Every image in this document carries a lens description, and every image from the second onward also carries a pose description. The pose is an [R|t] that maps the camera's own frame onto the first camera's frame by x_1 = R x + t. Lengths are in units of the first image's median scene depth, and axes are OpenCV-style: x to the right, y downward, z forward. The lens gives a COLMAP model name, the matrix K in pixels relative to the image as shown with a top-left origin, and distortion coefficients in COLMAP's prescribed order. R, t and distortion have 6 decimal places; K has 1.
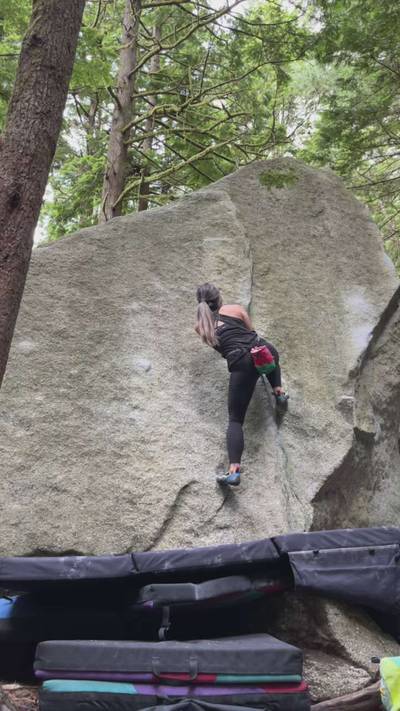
lens RADIAL K [[586.6, 0, 196.6], [0, 586.6, 356.0], [0, 0, 1]] dist [0.042195, -0.032478]
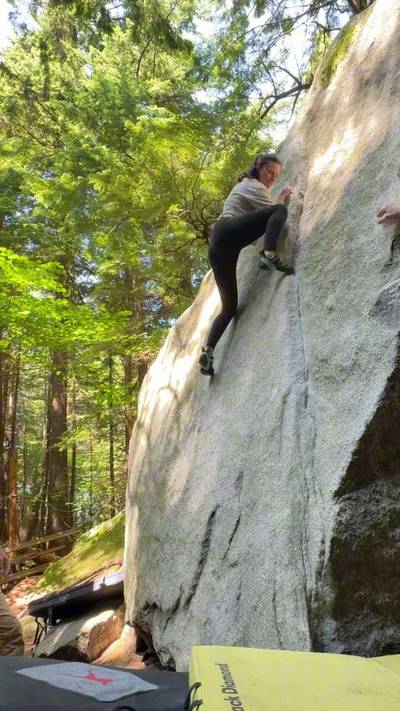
lens RADIAL K [[434.1, 0, 263.2], [0, 434.1, 351.0], [0, 0, 1]] dist [-0.014651, 0.007908]
pose [[0.482315, -0.441215, -0.756771, 0.487441], [0.462296, 0.862002, -0.207930, 0.156886], [0.744080, -0.249565, 0.619728, 0.624827]]
